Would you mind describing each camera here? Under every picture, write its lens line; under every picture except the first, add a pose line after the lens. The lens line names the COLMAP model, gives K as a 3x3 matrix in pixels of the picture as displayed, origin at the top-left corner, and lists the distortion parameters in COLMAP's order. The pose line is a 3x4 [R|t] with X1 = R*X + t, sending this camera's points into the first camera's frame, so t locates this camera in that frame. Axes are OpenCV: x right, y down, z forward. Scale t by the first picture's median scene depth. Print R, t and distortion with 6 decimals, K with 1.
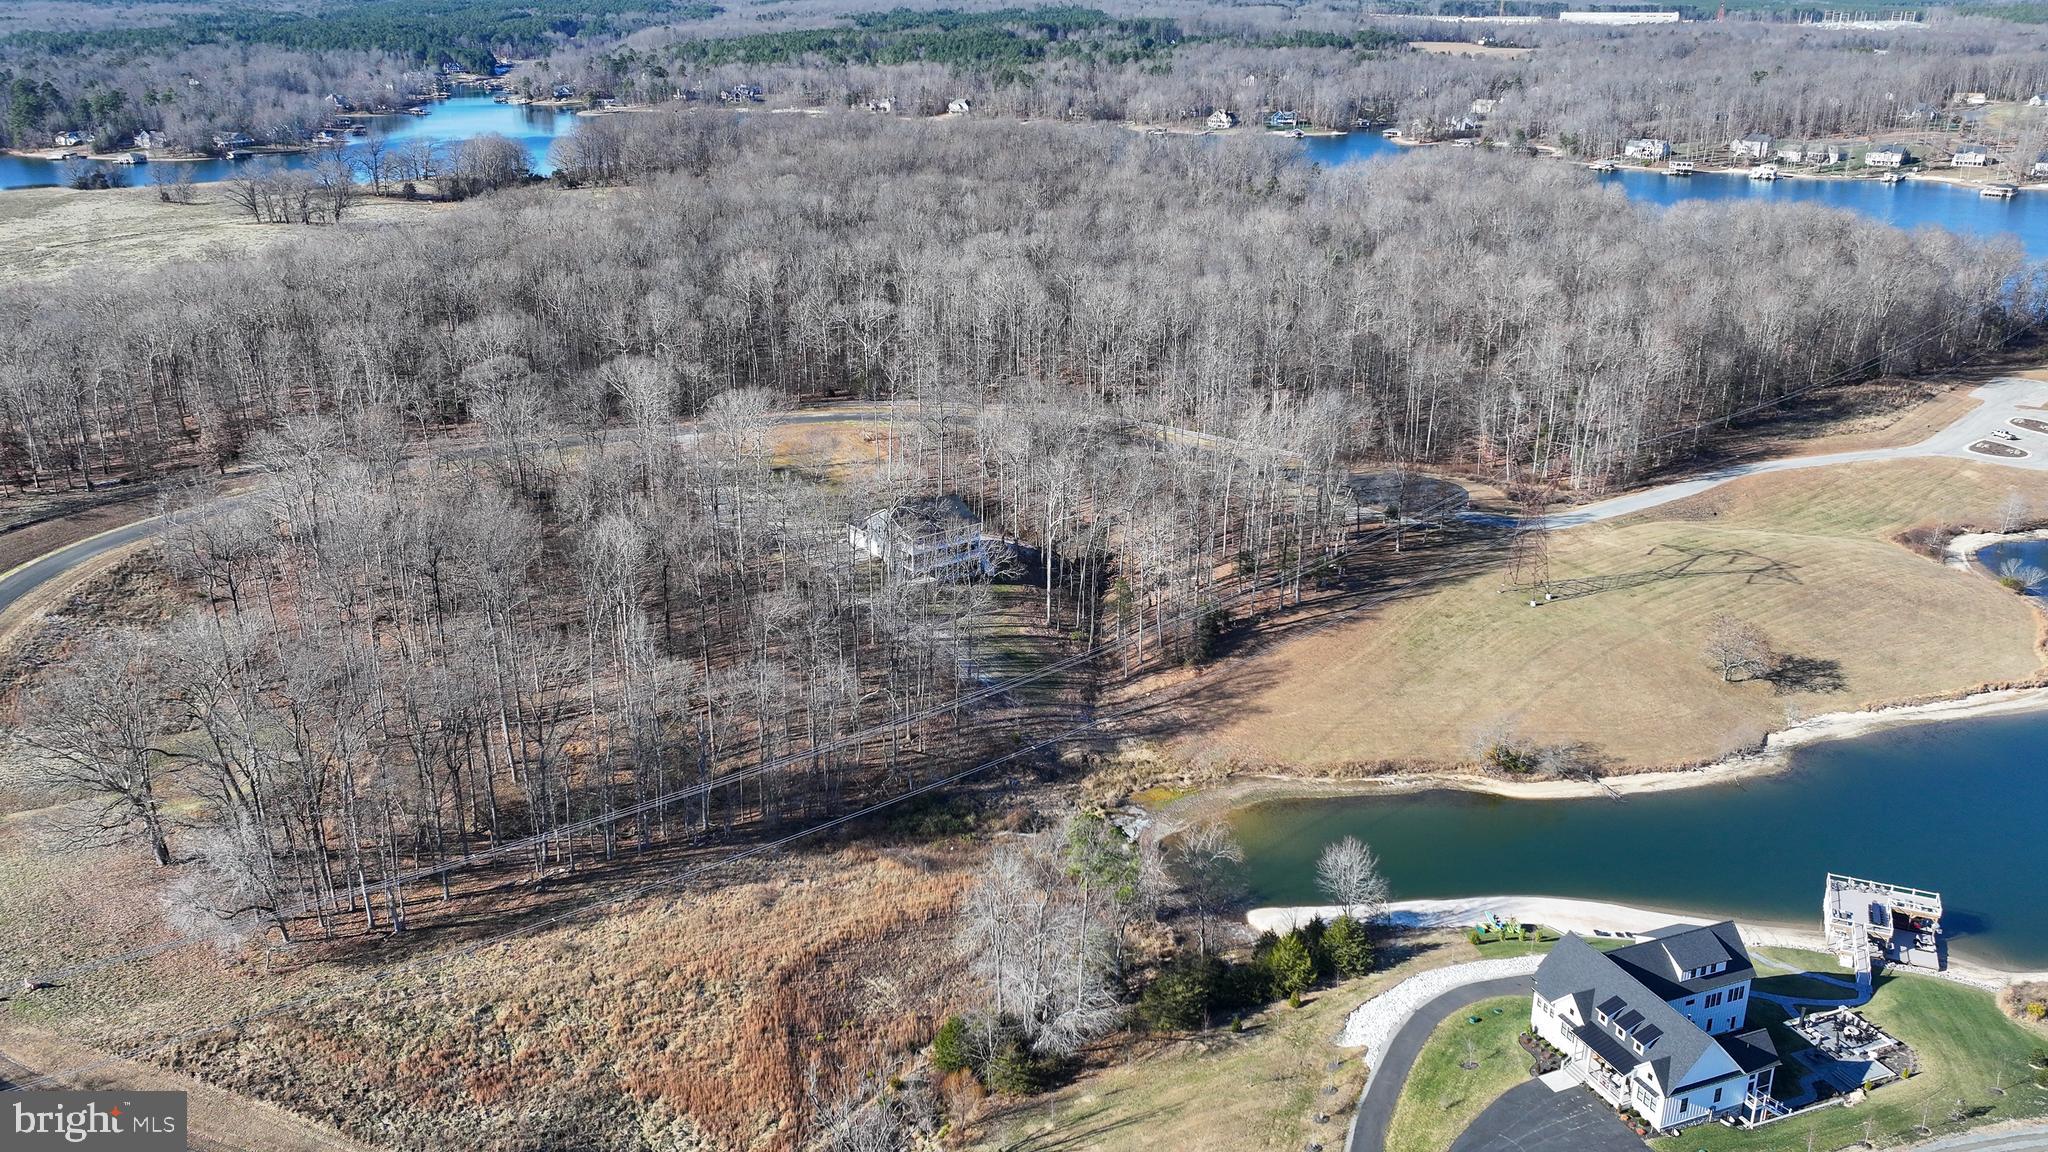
lens RADIAL K [[1682.2, 0, 1029.7], [0, 1682.2, 584.6], [0, 0, 1]] dist [0.014848, -0.015780]
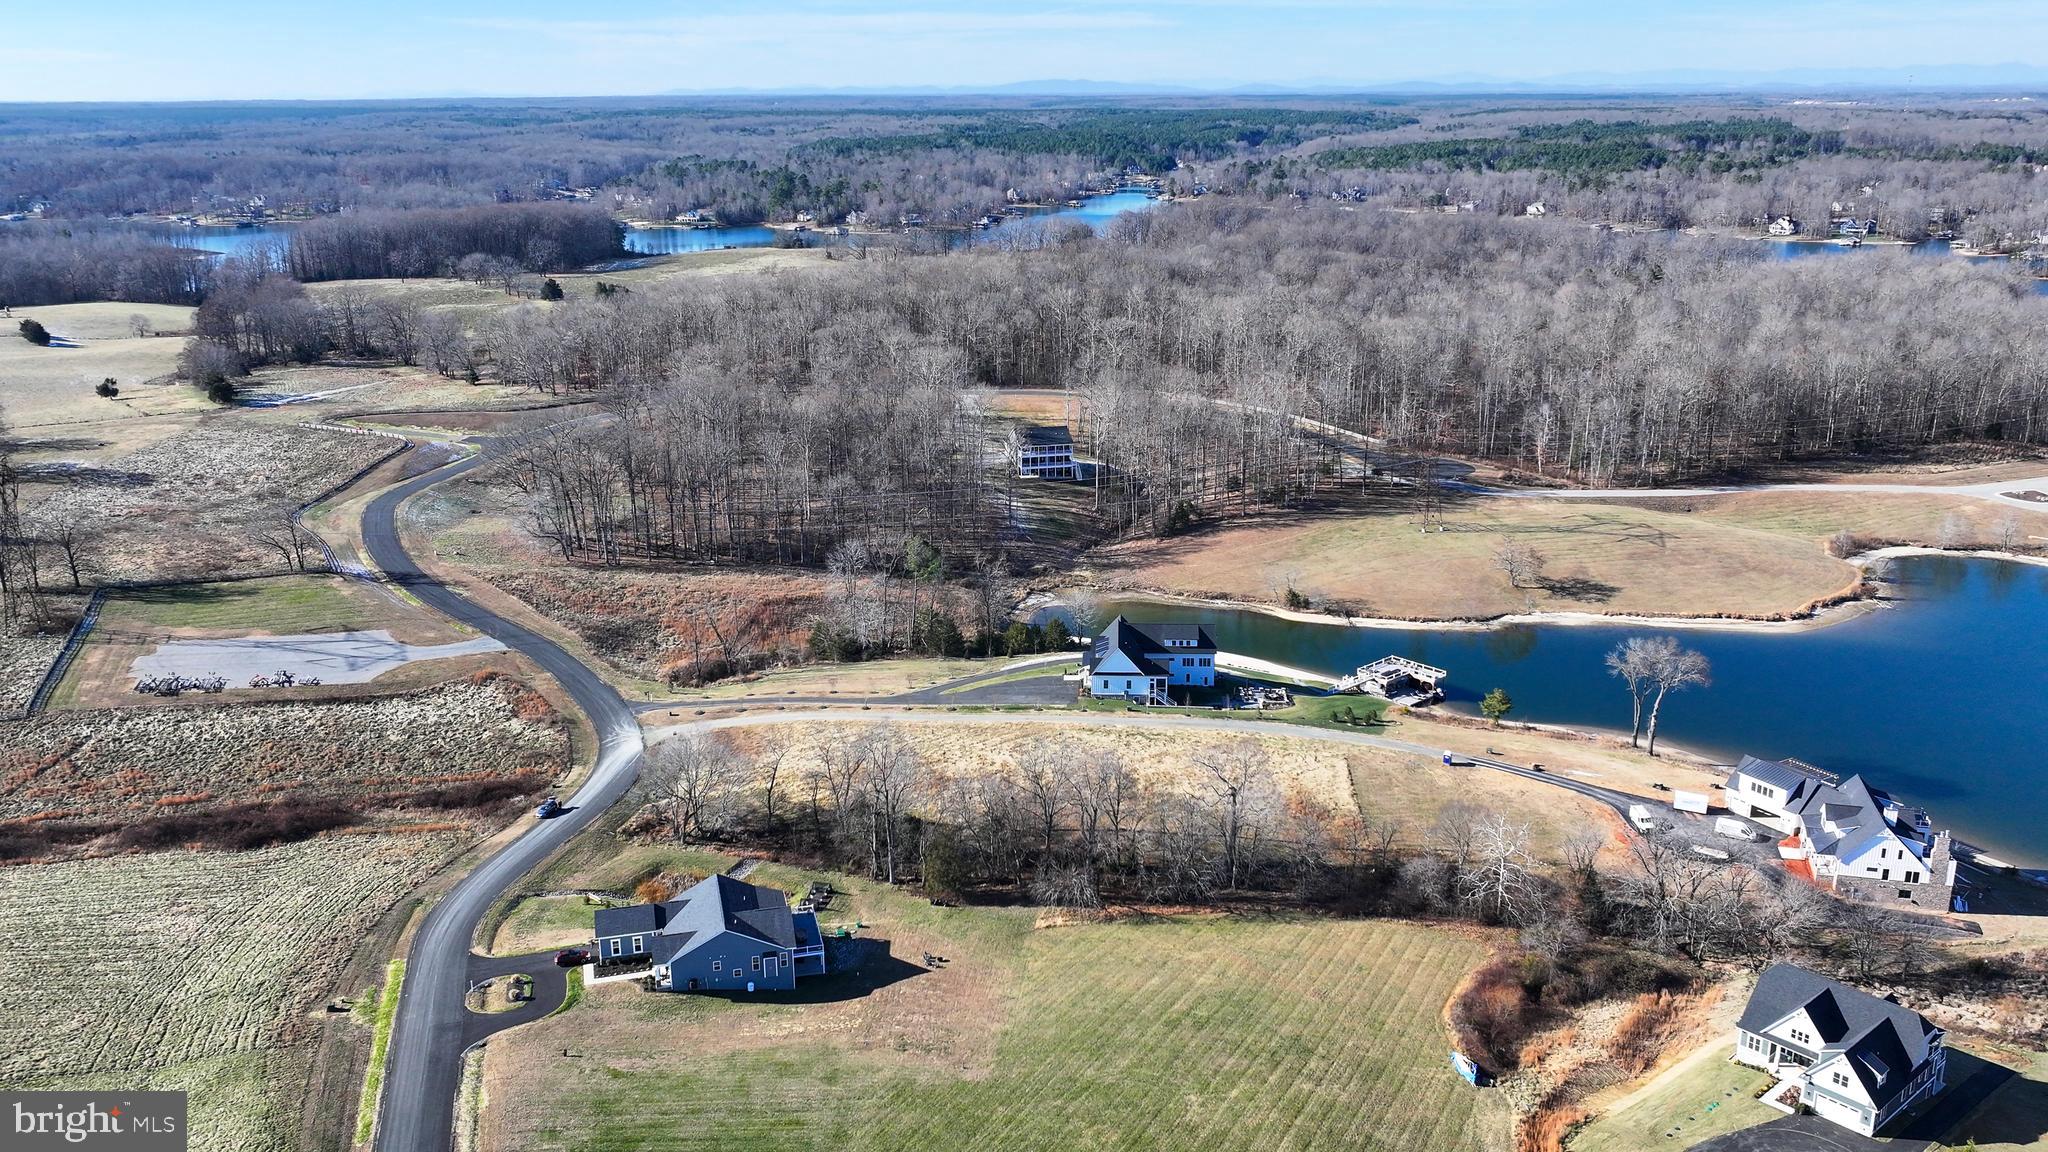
lens RADIAL K [[1682.2, 0, 1028.0], [0, 1682.2, 579.8], [0, 0, 1]] dist [0.014848, -0.015780]
pose [[0.908699, 0.112299, -0.402064, 0.442263], [-0.137633, 0.989879, -0.034582, 0.113452], [0.394112, 0.086762, 0.914958, -0.320944]]
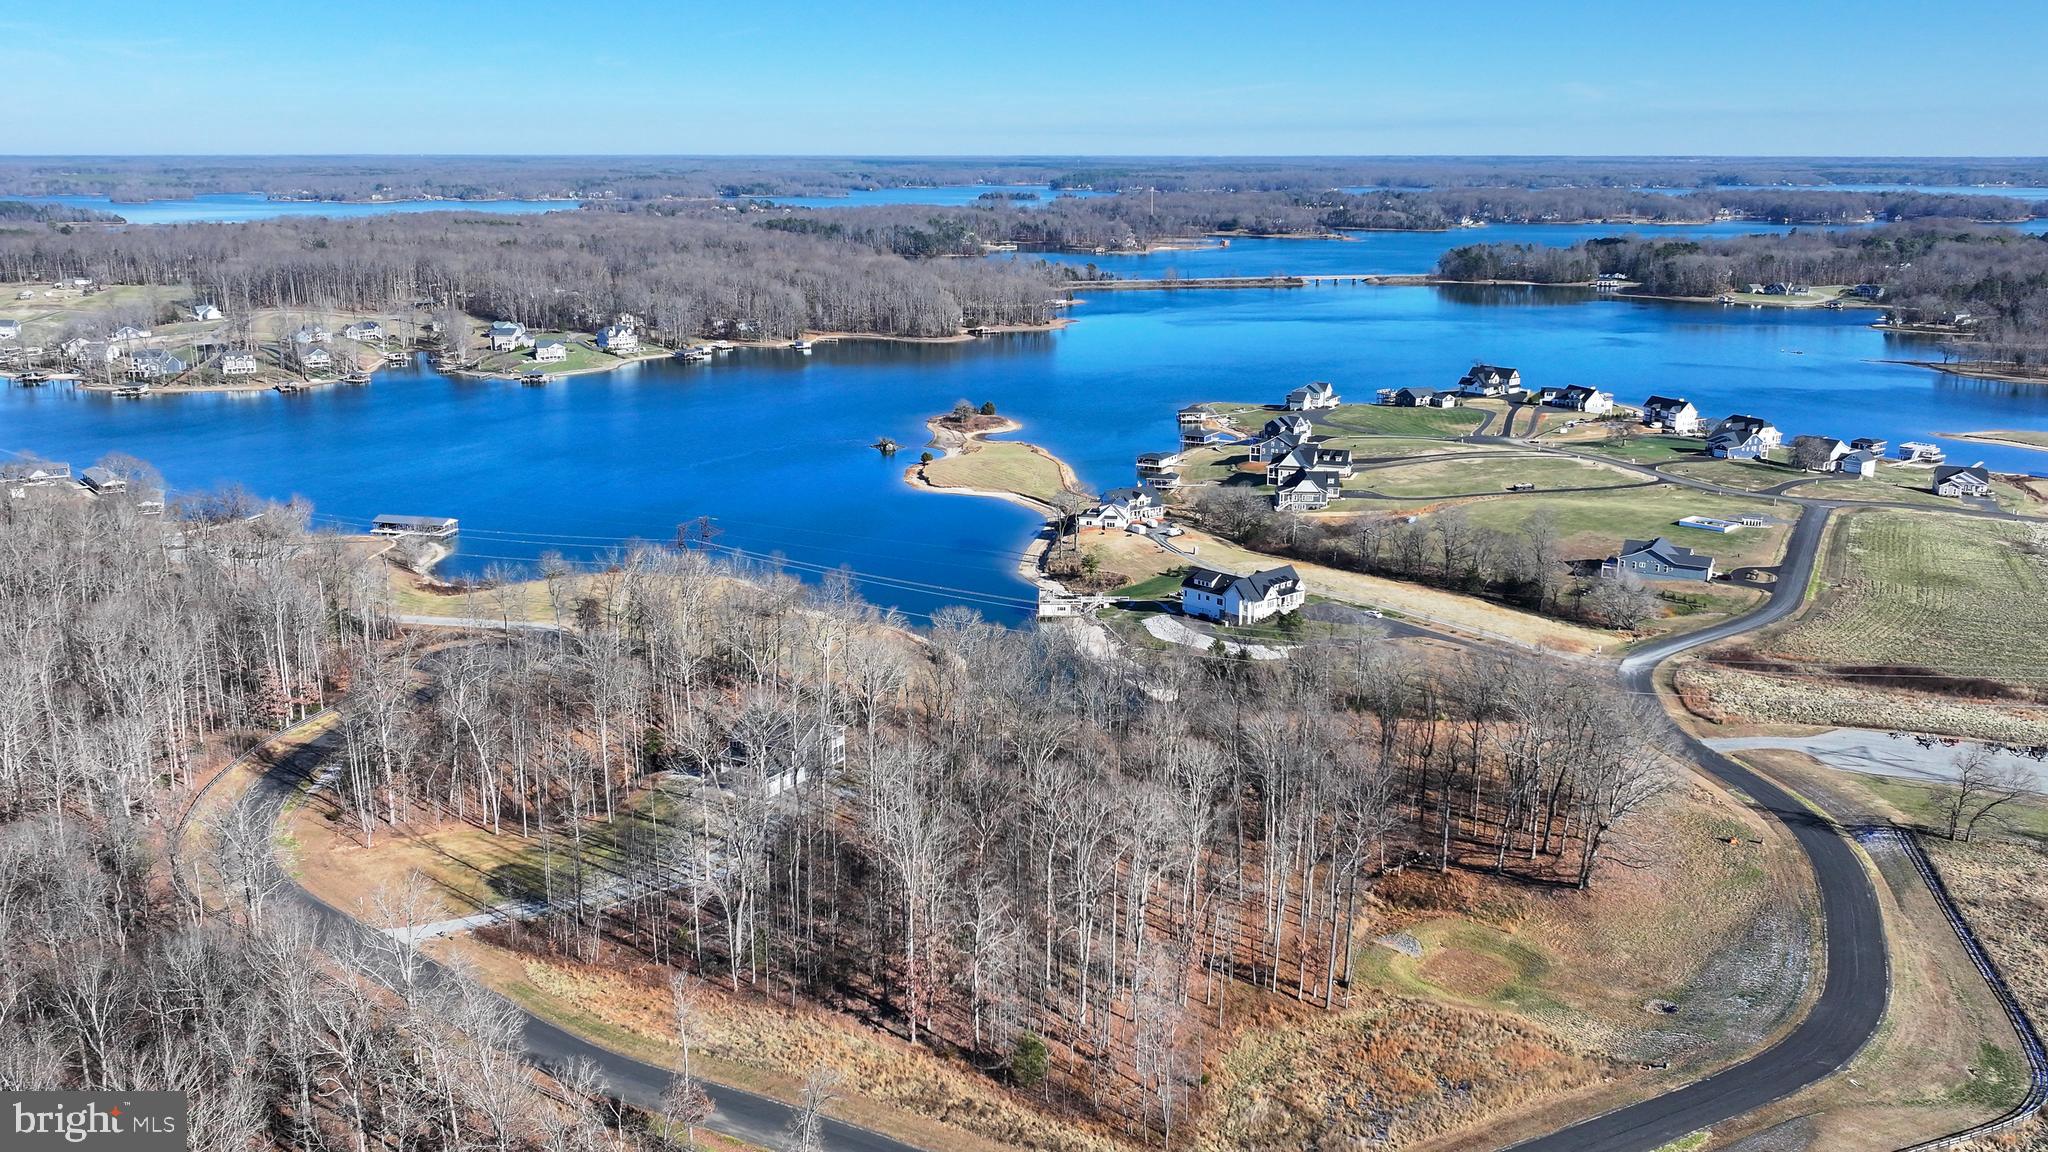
lens RADIAL K [[1682.2, 0, 1012.4], [0, 1682.2, 576.3], [0, 0, 1]] dist [0.014848, -0.015780]
pose [[-0.365986, -0.240447, 0.899021, -0.780198], [0.310859, 0.878970, 0.361633, -0.346188], [-0.877166, 0.411822, -0.246946, 0.864088]]
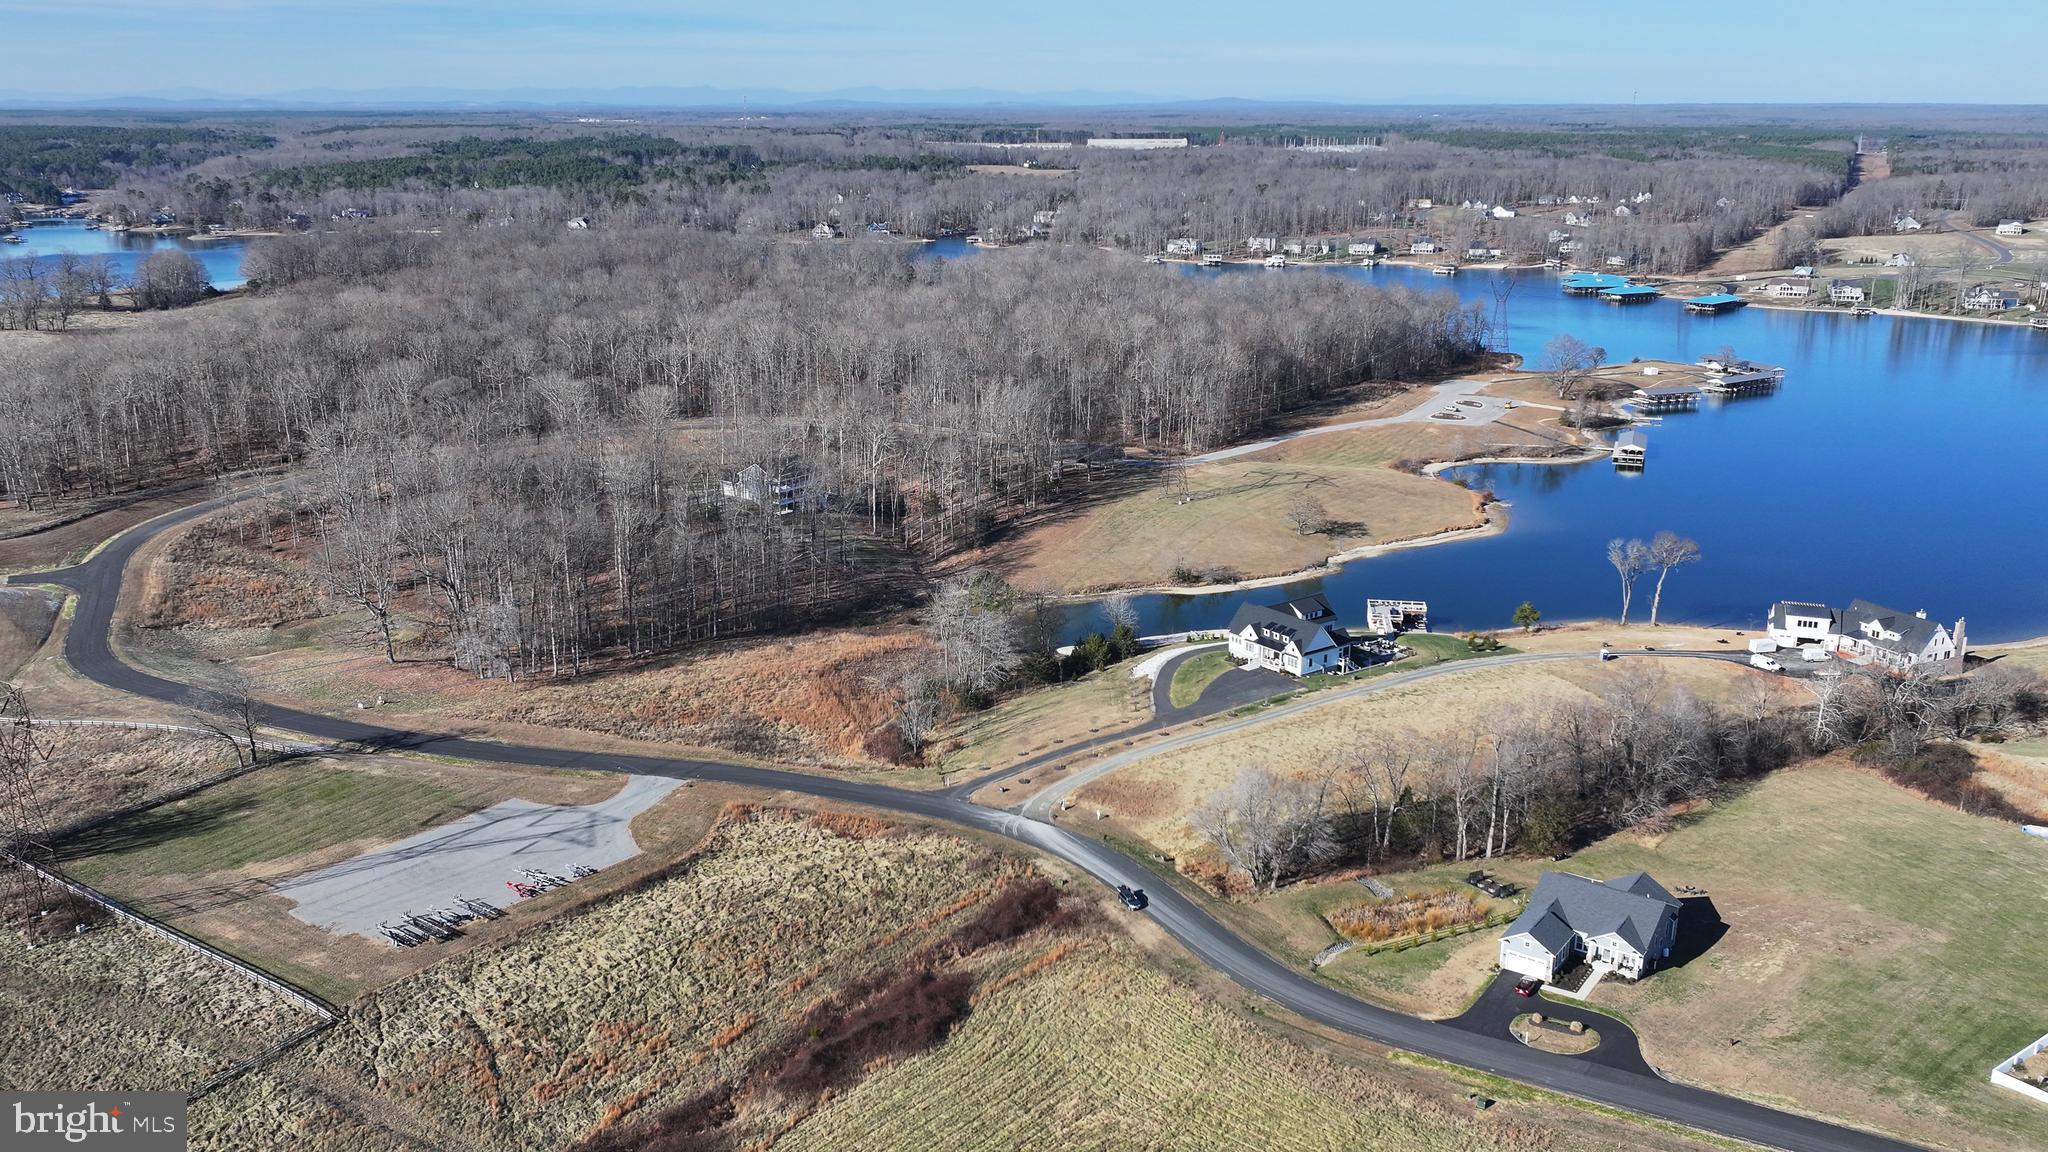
lens RADIAL K [[1682.2, 0, 1031.8], [0, 1682.2, 569.1], [0, 0, 1]] dist [0.014848, -0.015780]
pose [[0.965045, -0.069135, 0.252802, -0.178168], [0.088812, 0.993775, -0.067260, 0.127563], [-0.246578, 0.087360, 0.965177, -0.355093]]
